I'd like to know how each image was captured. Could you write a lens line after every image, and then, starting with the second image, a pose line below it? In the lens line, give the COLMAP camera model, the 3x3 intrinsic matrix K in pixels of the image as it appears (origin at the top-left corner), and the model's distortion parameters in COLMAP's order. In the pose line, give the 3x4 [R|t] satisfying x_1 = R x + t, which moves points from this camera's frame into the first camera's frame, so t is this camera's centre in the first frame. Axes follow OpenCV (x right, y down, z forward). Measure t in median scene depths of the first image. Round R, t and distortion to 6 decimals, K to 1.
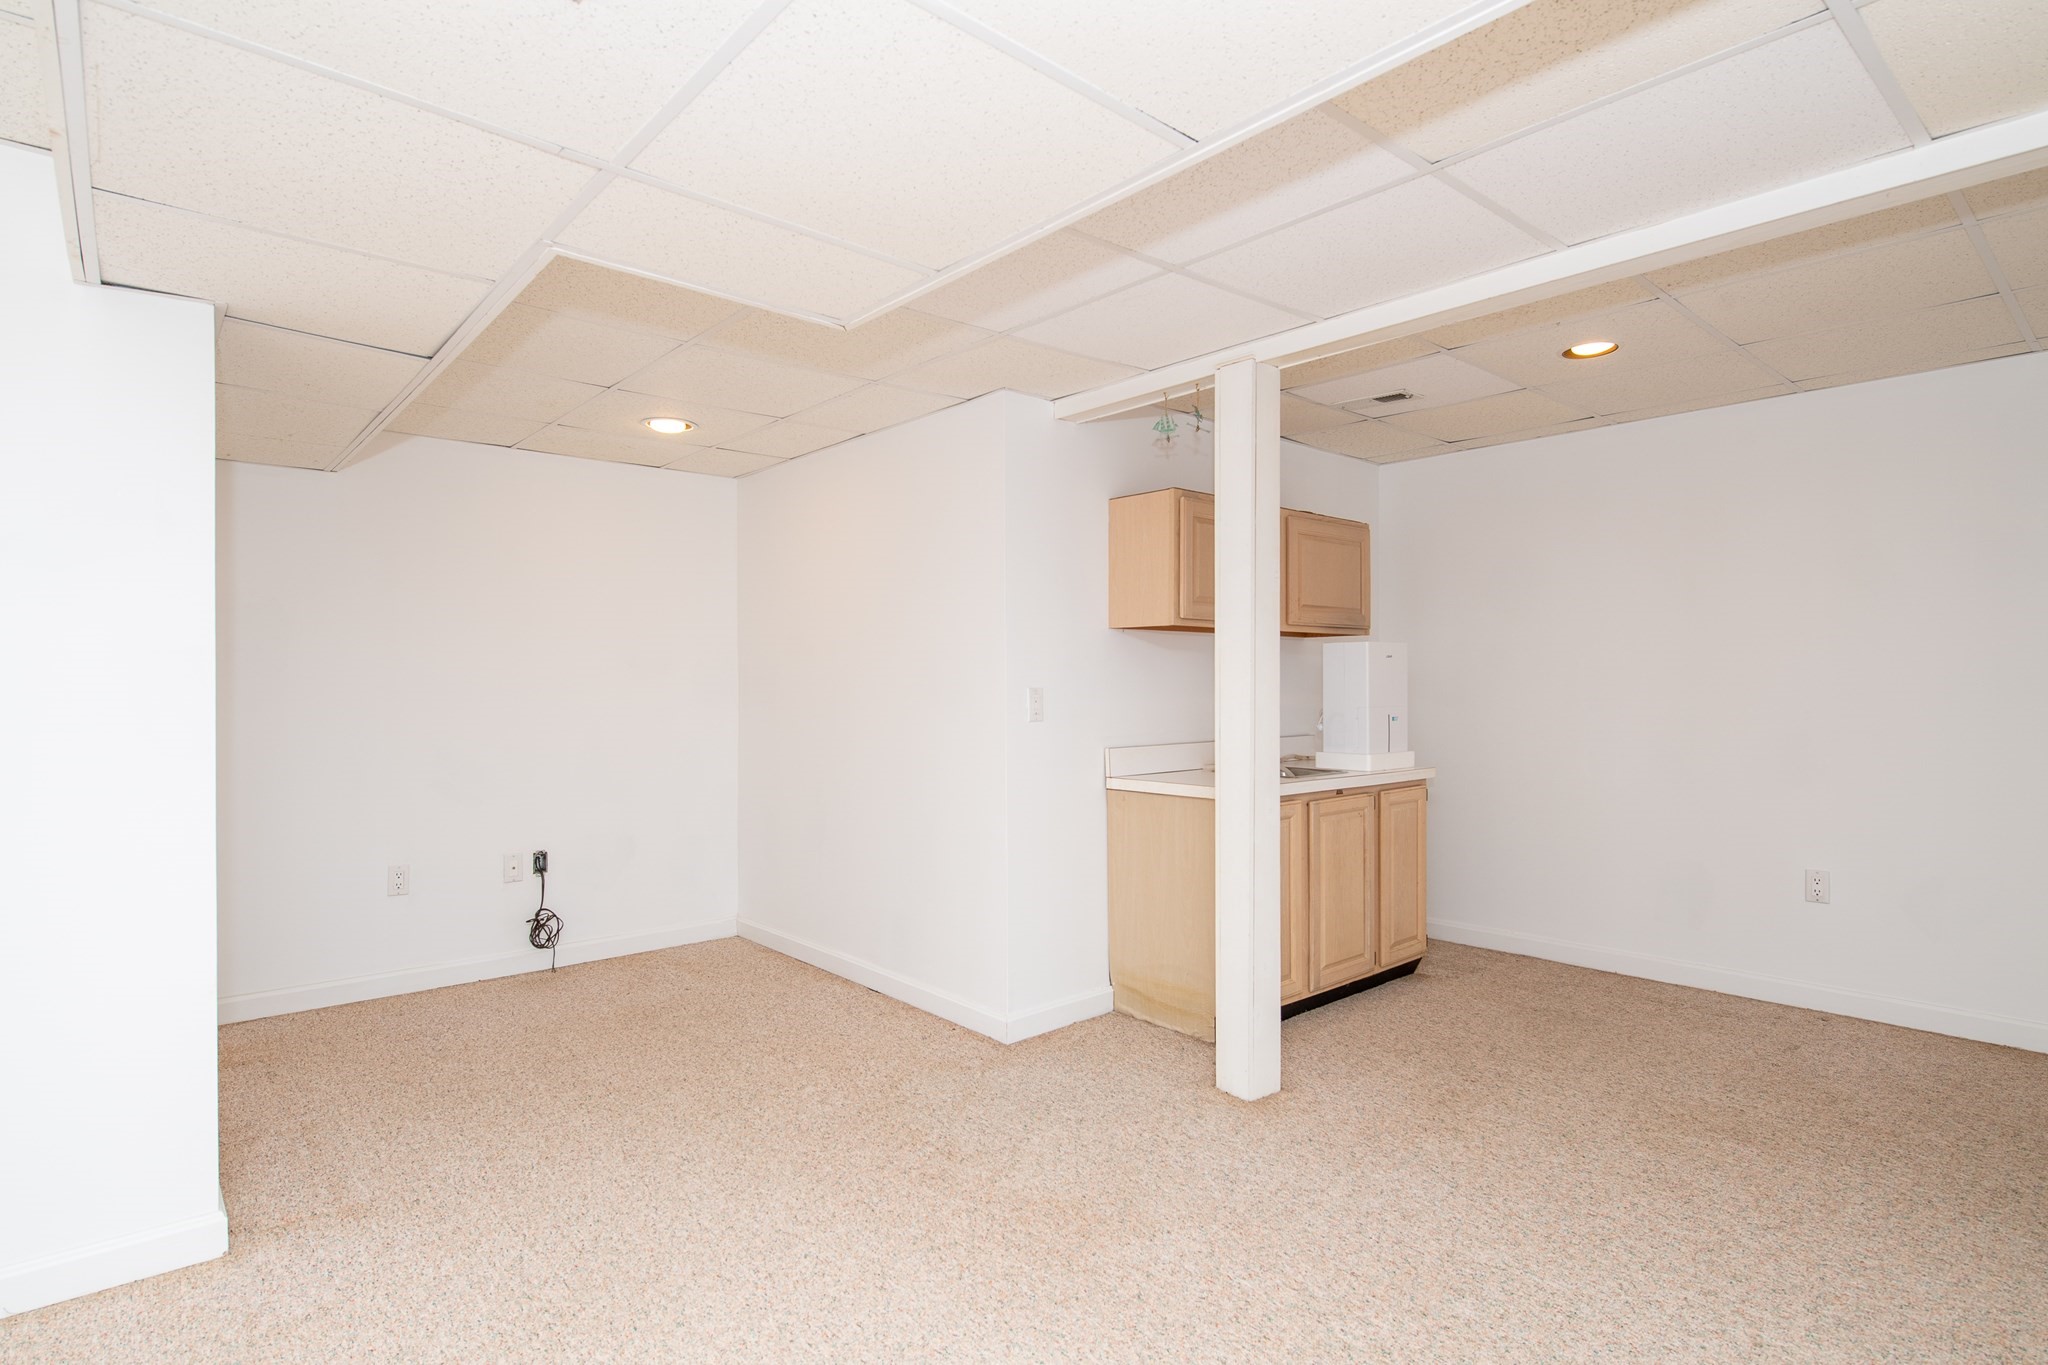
lens RADIAL K [[1055.5, 0, 1024.0], [0, 1055.5, 682.5], [0, 0, 1]] dist [-0.037974, -0.000123]
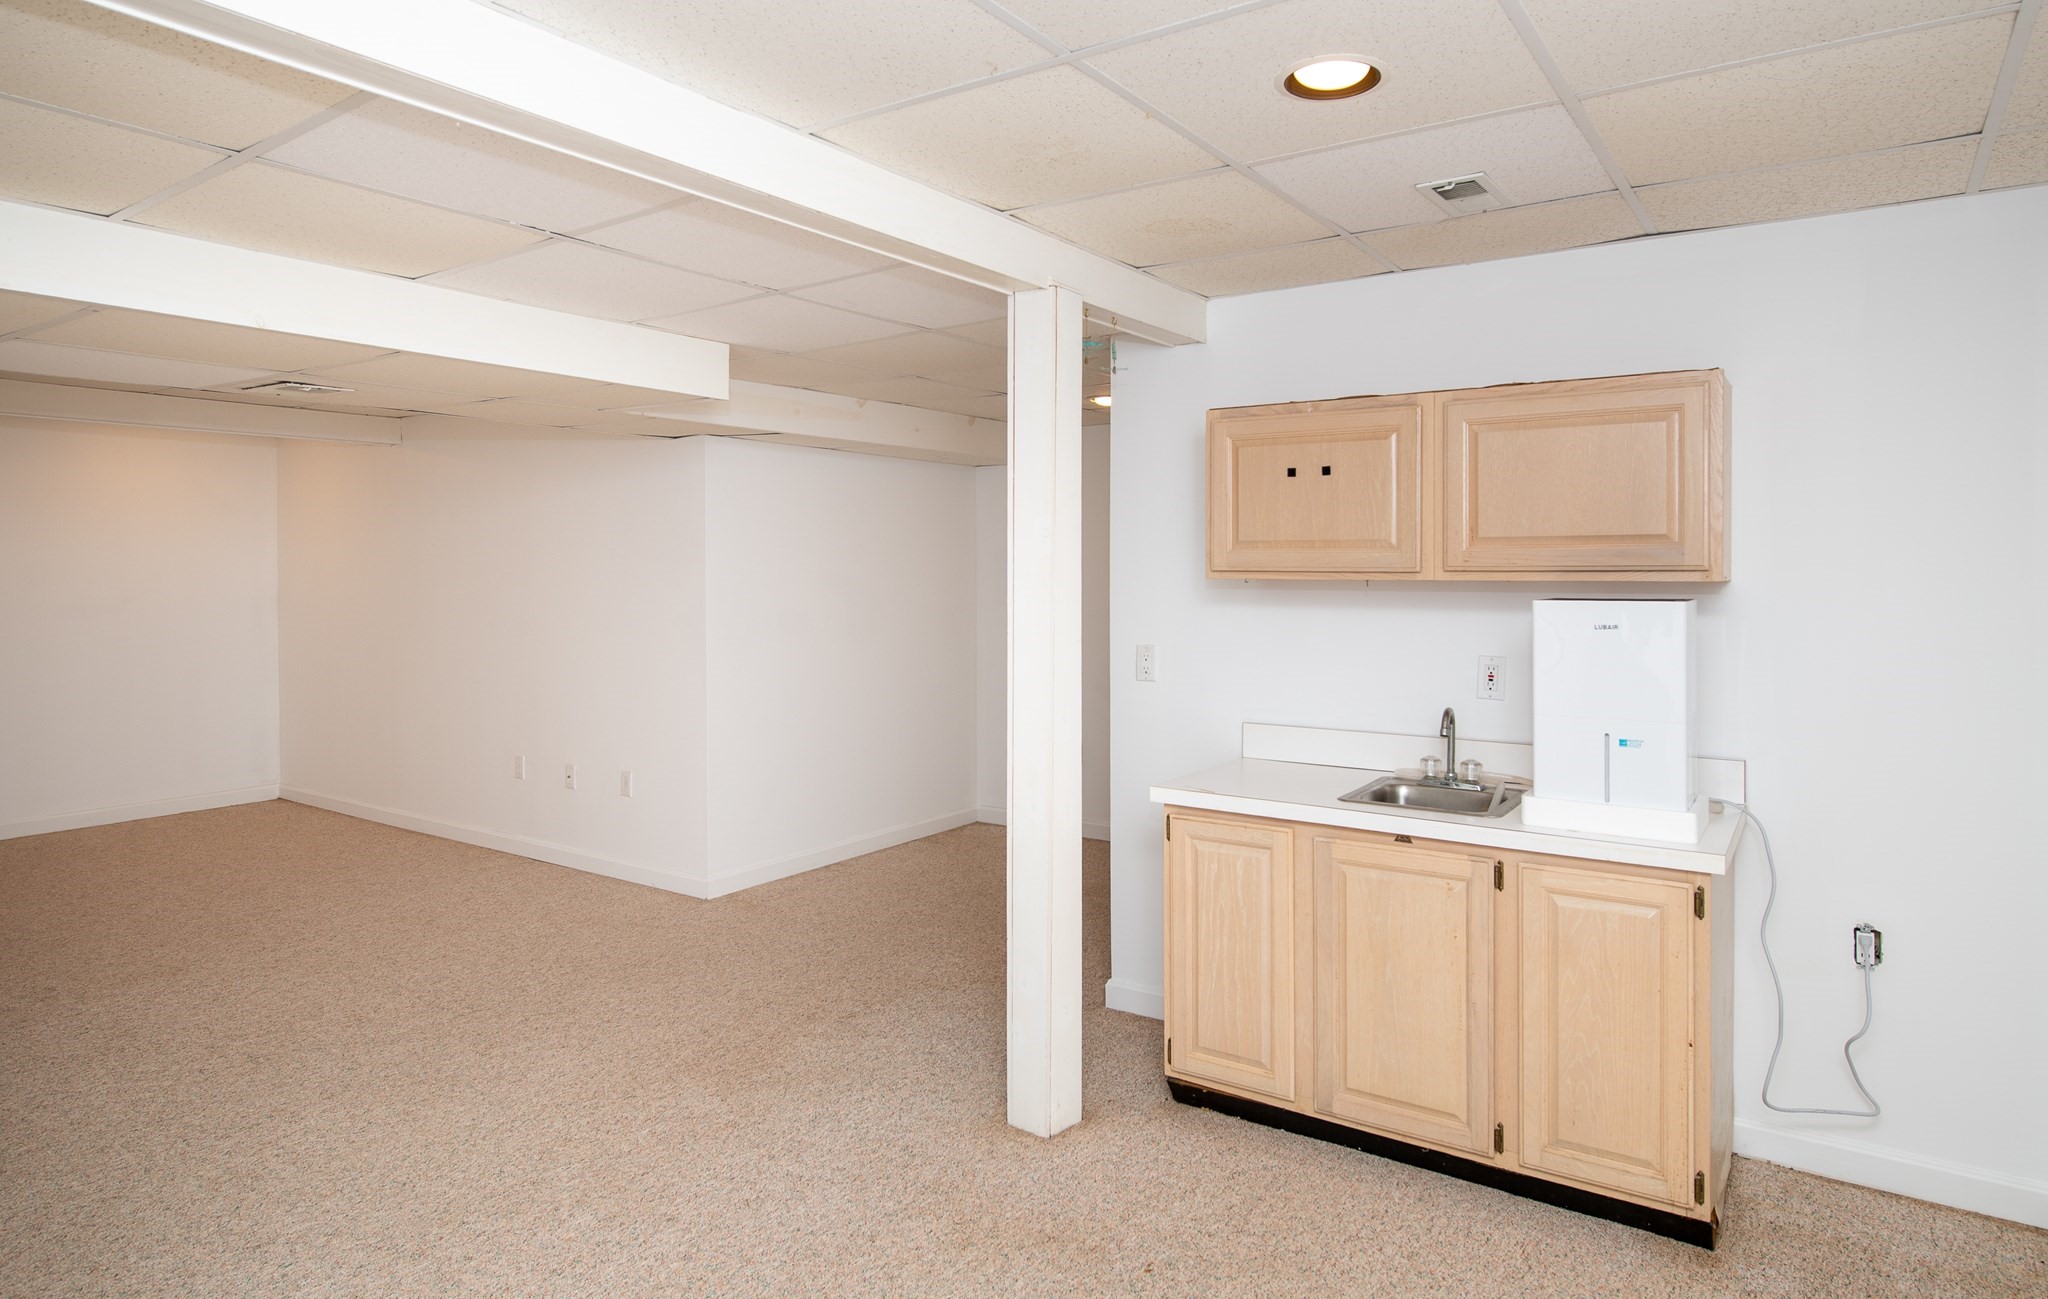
lens RADIAL K [[1167.5, 0, 1026.7], [0, 1167.5, 581.1], [0, 0, 1]] dist [-0.004220, -0.001130]
pose [[0.253980, 0.014092, -0.967107, 1.020908], [-0.000597, 0.999896, 0.014413, -0.068807], [0.967209, -0.003083, 0.253962, 0.658307]]
